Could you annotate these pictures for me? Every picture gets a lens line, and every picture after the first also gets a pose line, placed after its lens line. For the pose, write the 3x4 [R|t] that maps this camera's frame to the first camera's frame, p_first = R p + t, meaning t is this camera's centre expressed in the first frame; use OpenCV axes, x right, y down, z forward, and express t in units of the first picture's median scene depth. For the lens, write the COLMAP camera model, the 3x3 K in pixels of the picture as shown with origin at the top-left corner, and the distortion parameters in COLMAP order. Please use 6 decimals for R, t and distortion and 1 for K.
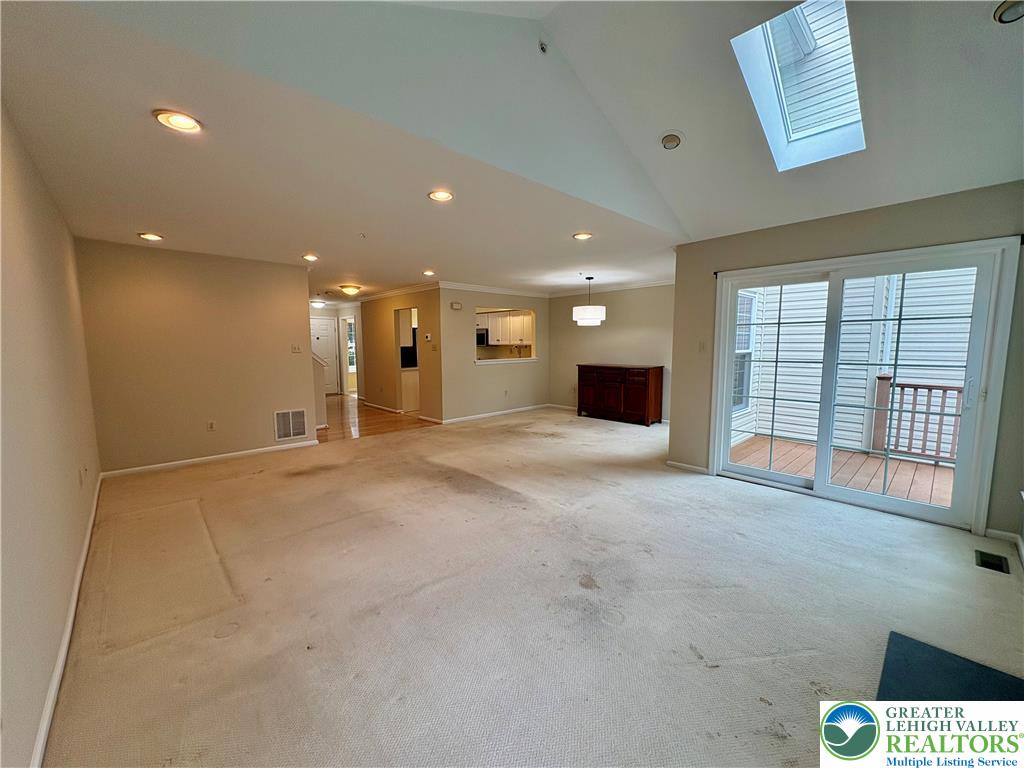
lens RADIAL K [[406.9, 0, 511.1], [0, 406.9, 388.9], [0, 0, 1]] dist [-0.000541, 0.000436]
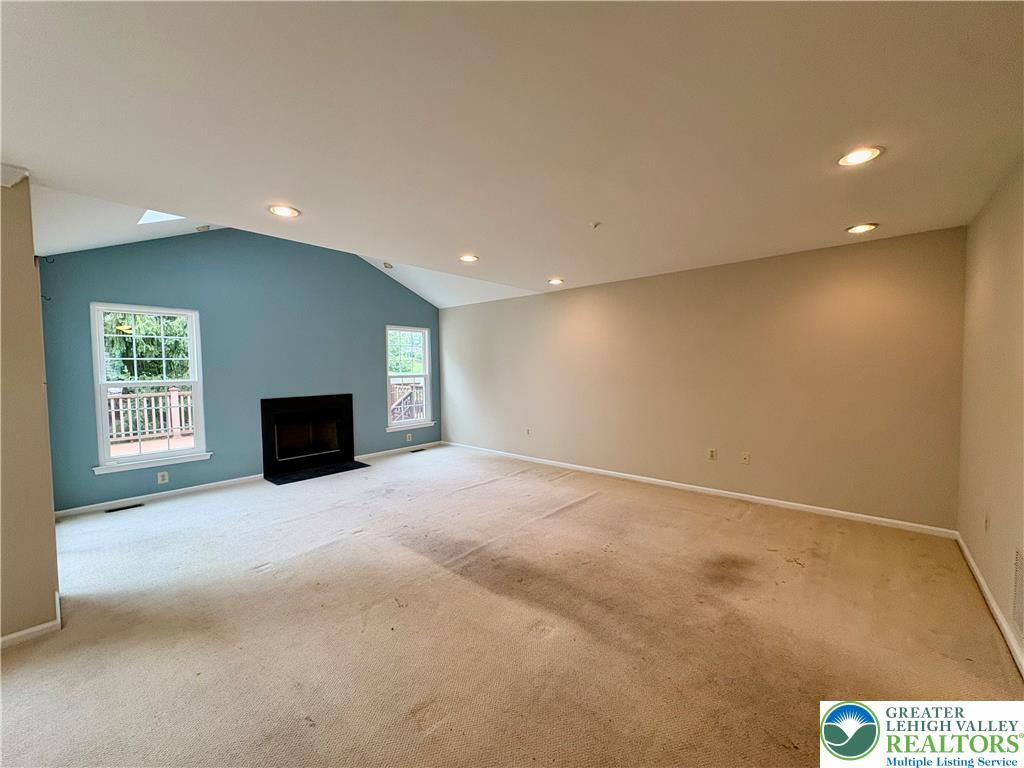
lens RADIAL K [[406.9, 0, 511.1], [0, 406.9, 384.2], [0, 0, 1]] dist [-0.000541, 0.000436]
pose [[-0.994154, 0.019010, -0.106280, -0.068357], [0.002498, 0.988164, 0.153379, -0.117168], [0.107938, 0.152217, -0.982435, 1.025867]]
